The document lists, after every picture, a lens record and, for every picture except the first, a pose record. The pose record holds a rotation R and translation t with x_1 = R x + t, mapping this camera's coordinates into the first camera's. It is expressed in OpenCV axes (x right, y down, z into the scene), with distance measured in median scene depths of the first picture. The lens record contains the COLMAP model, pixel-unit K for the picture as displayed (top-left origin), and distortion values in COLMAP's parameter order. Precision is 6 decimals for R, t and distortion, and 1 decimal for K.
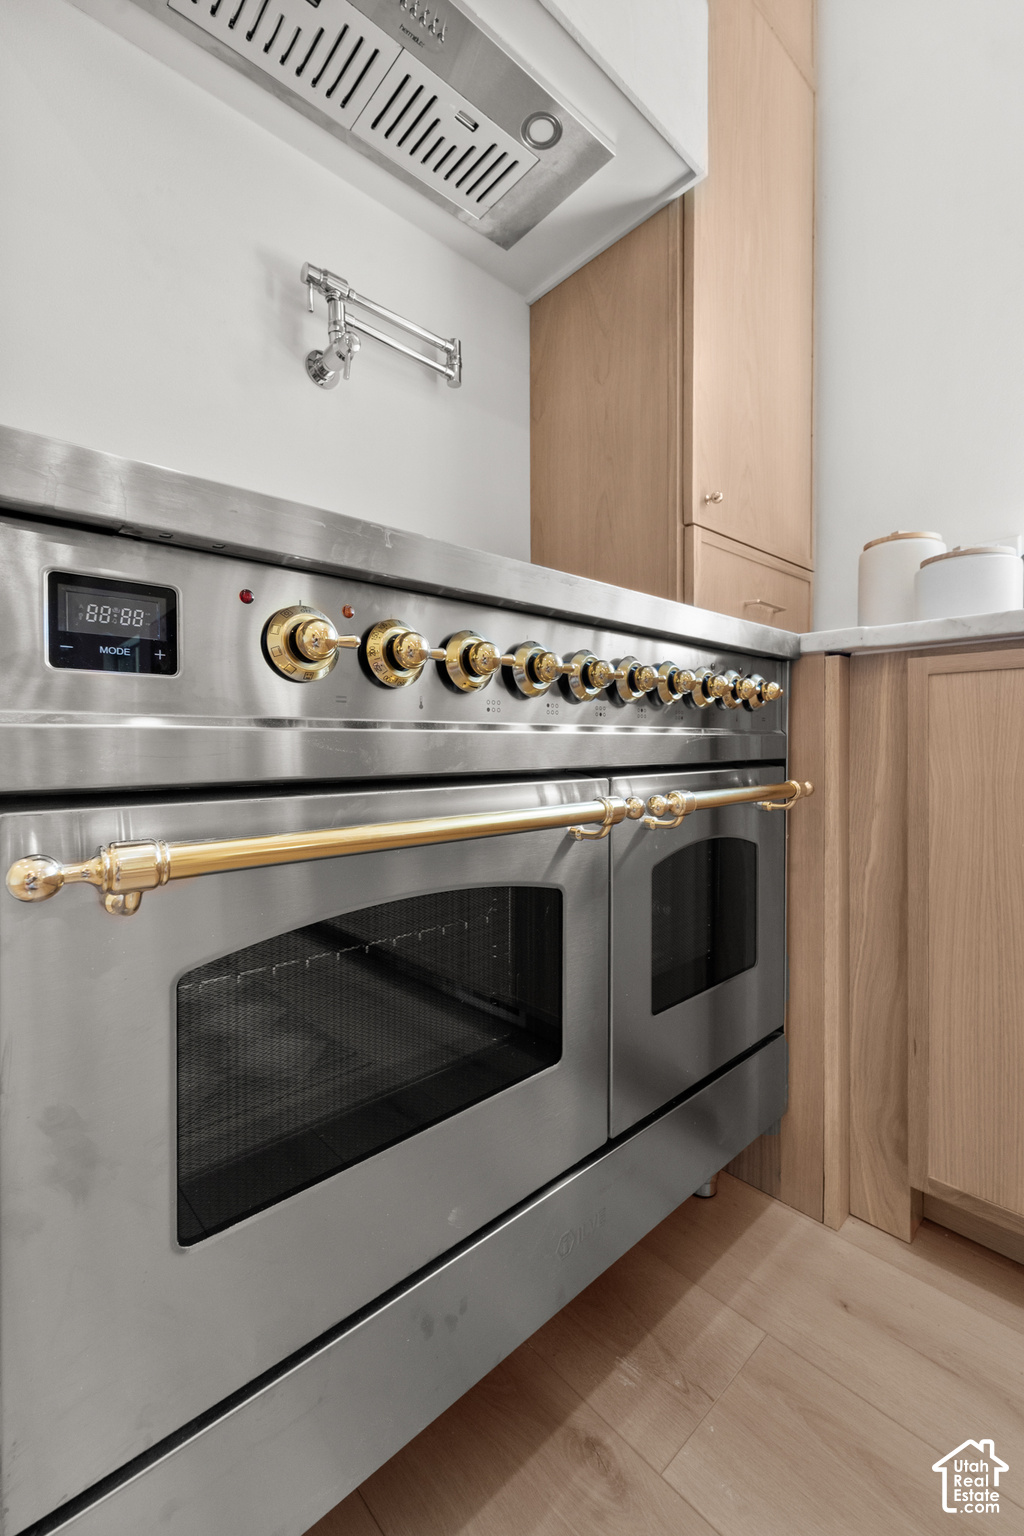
lens RADIAL K [[648.2, 0, 531.8], [0, 648.2, 741.4], [0, 0, 1]] dist [0.003182, 0.000110]
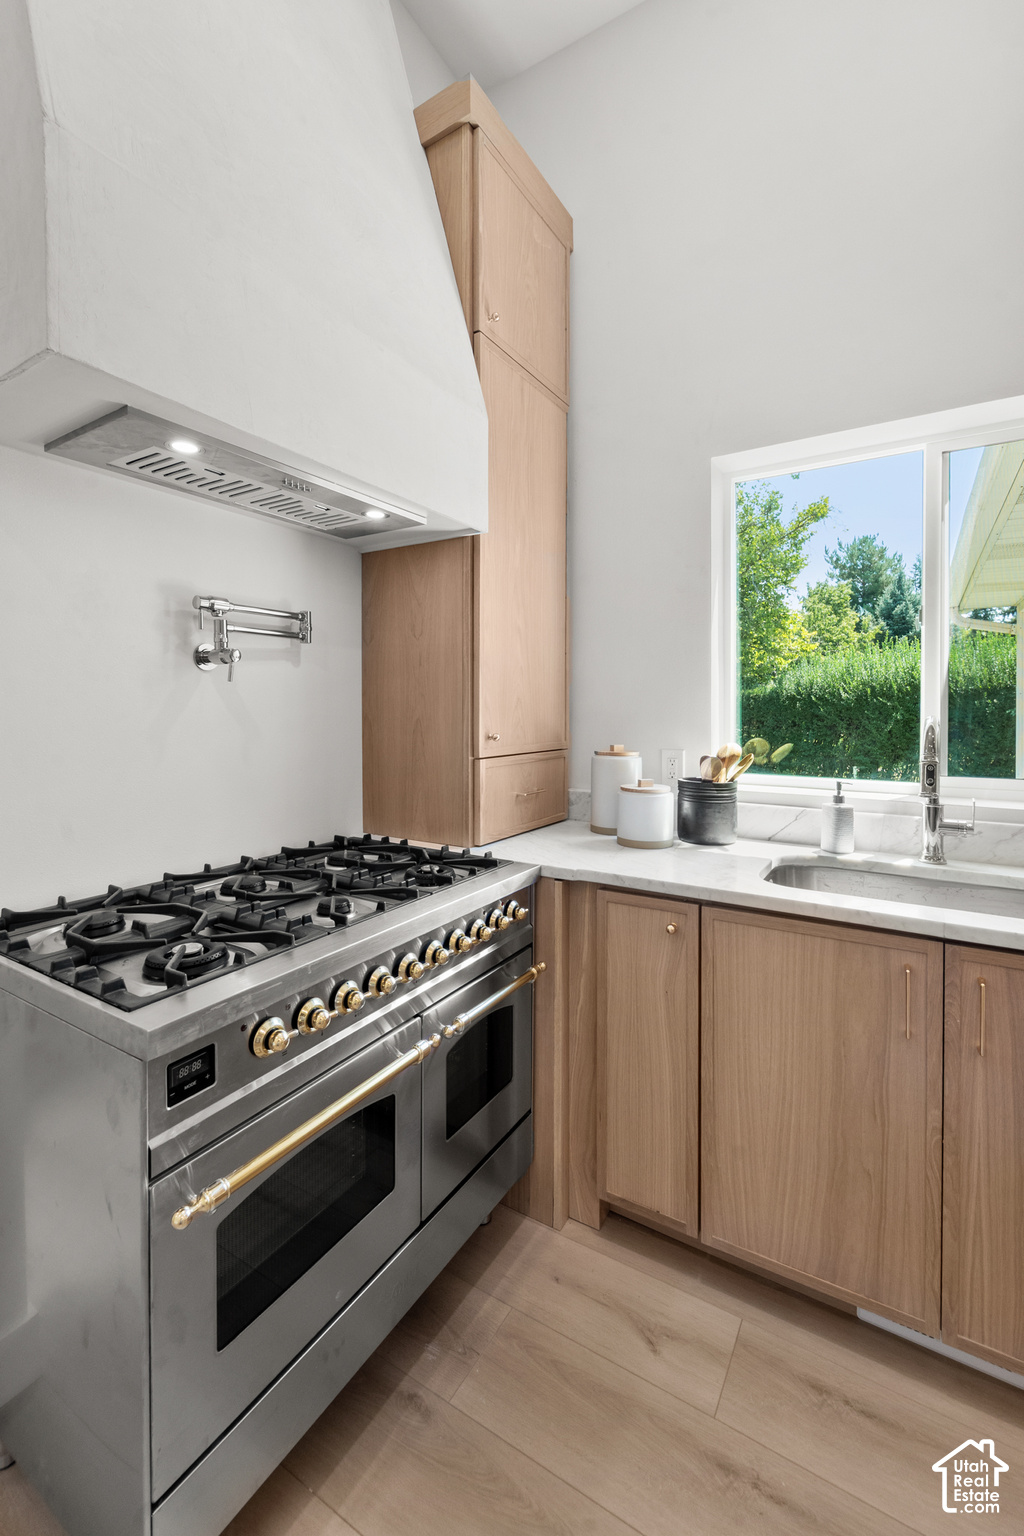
lens RADIAL K [[648.2, 0, 525.5], [0, 648.2, 712.6], [0, 0, 1]] dist [0.003182, 0.000110]
pose [[0.963261, -0.001131, 0.268564, -0.062700], [0.001436, 0.999999, -0.000939, -0.601025], [-0.268562, 0.001290, 0.963262, -0.607795]]
